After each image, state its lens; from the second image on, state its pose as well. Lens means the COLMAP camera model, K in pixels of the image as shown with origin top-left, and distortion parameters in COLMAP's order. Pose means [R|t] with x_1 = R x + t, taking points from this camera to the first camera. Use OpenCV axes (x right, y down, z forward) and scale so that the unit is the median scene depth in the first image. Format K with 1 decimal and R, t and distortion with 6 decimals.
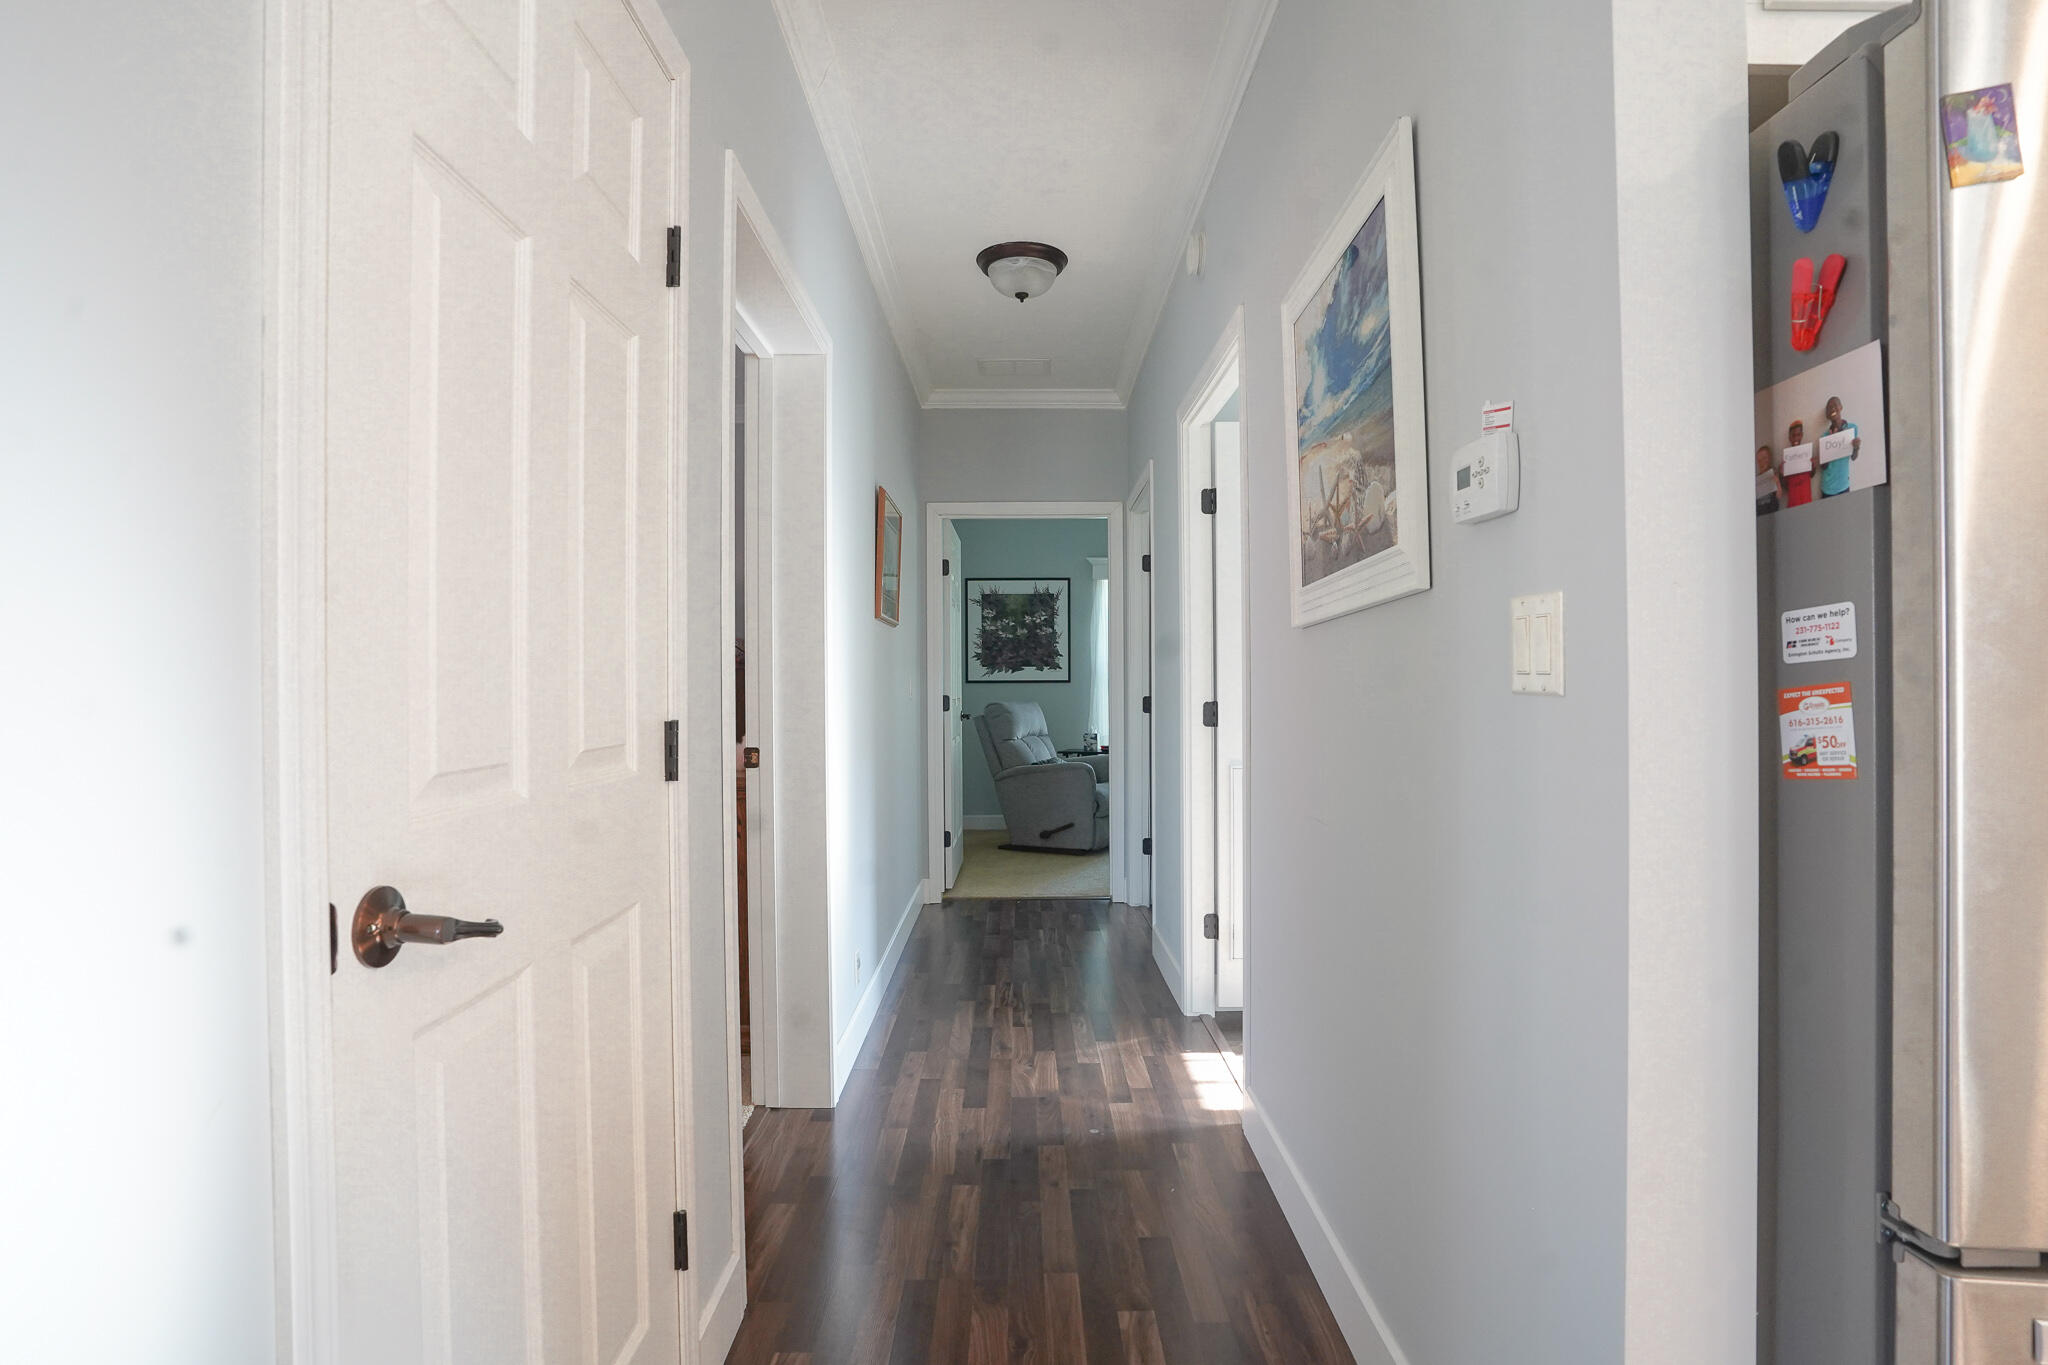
lens RADIAL K [[1008.4, 0, 1023.2], [0, 1008.4, 681.1], [0, 0, 1]] dist [-0.067939, 0.022635]
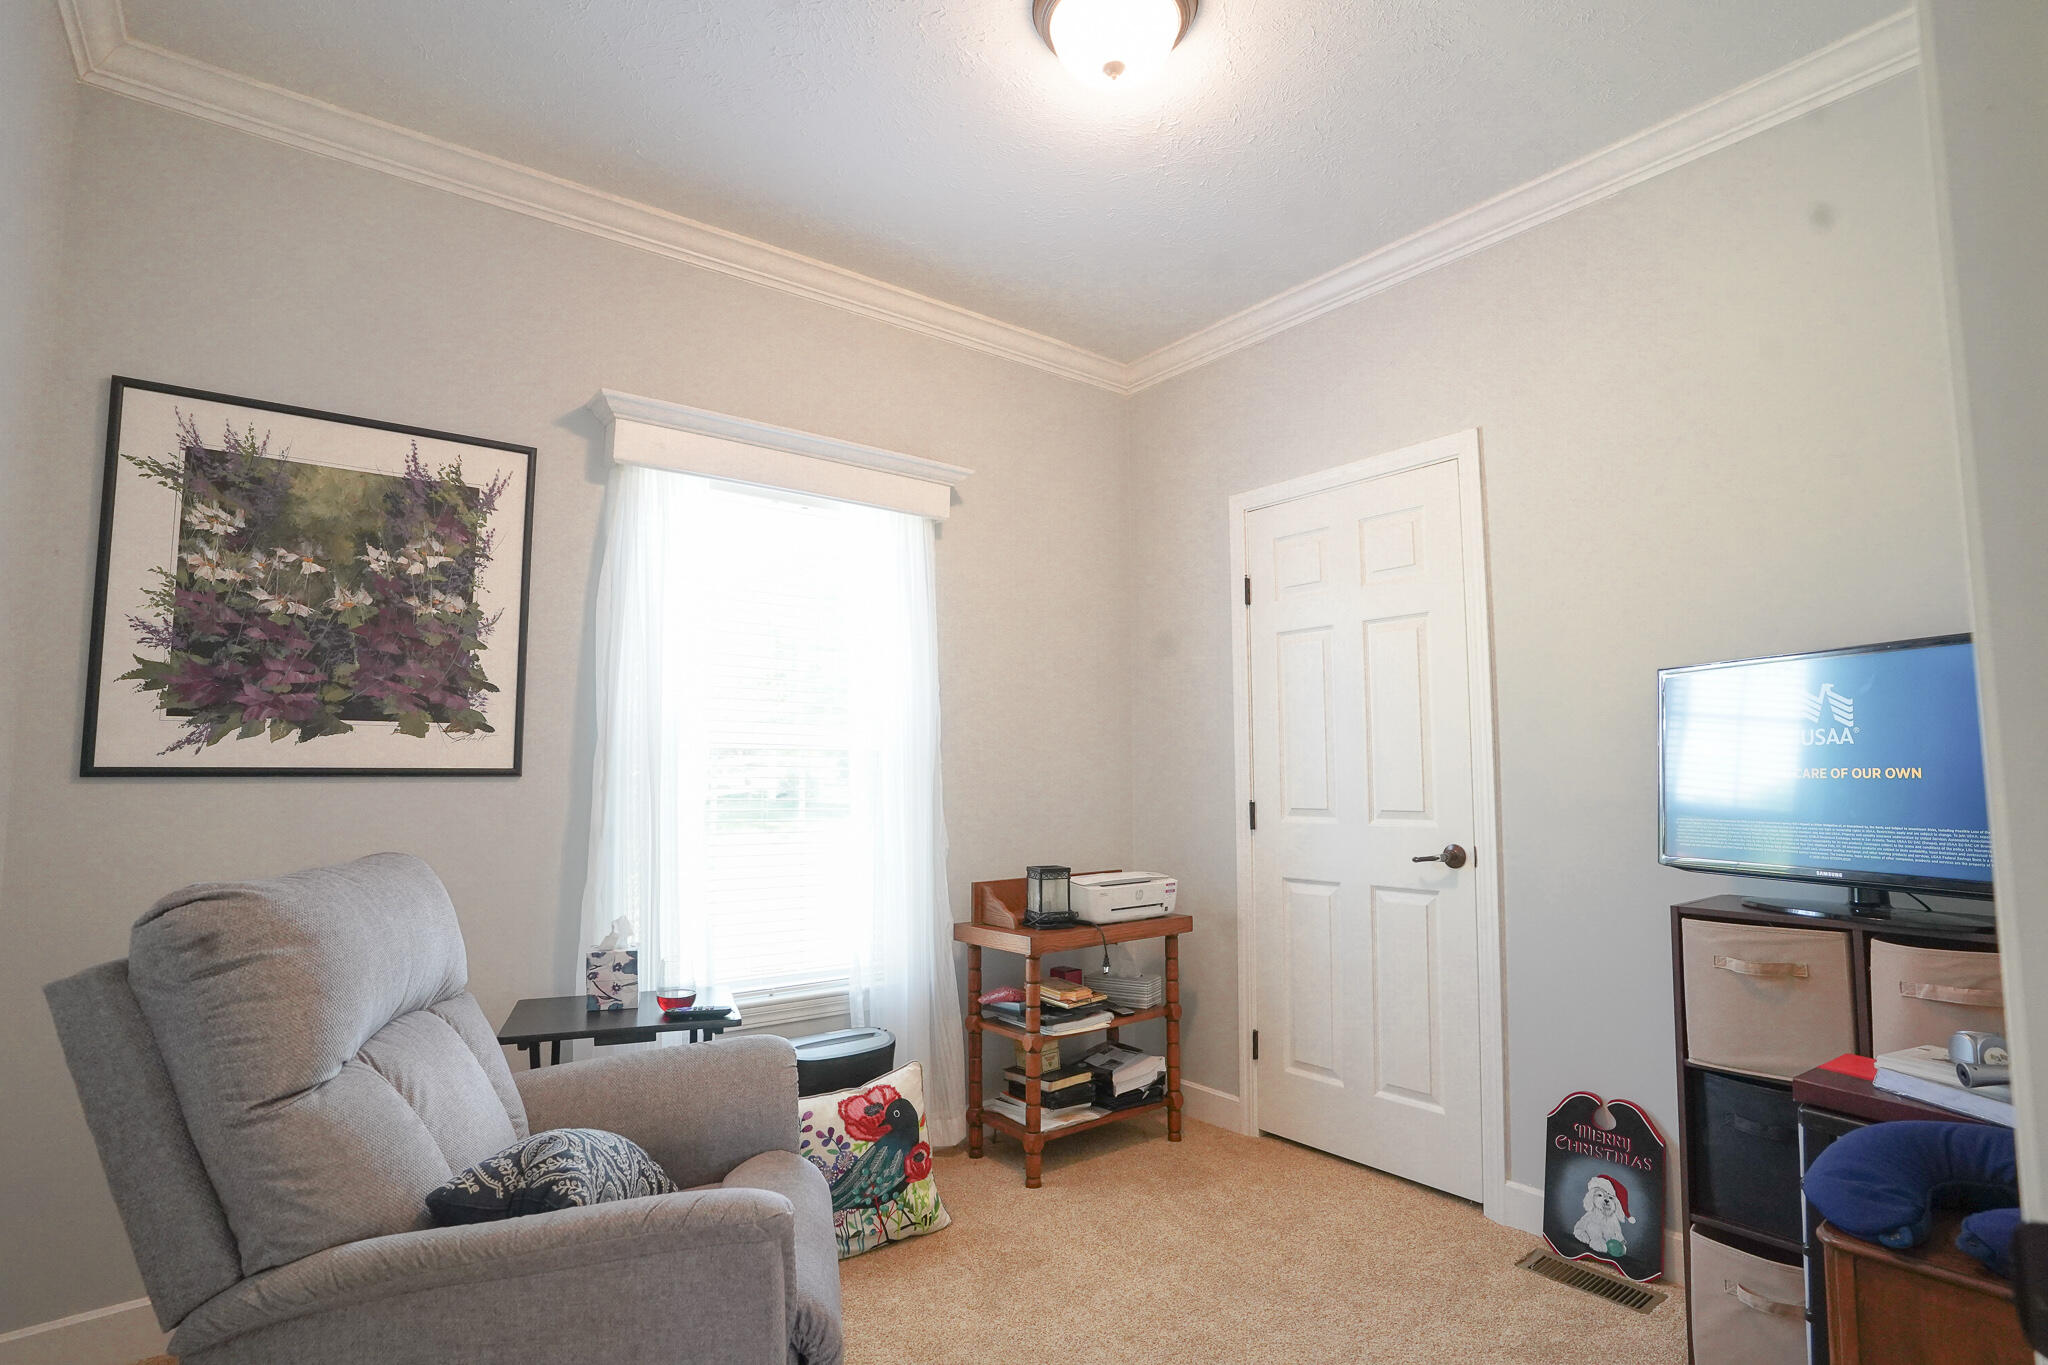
lens RADIAL K [[1008.4, 0, 1033.5], [0, 1008.4, 680.4], [0, 0, 1]] dist [-0.067939, 0.022635]
pose [[0.792753, 0.053903, 0.607155, -0.015473], [-0.000505, 0.996140, -0.087778, -0.001219], [-0.609542, 0.069280, 0.789720, 0.659765]]
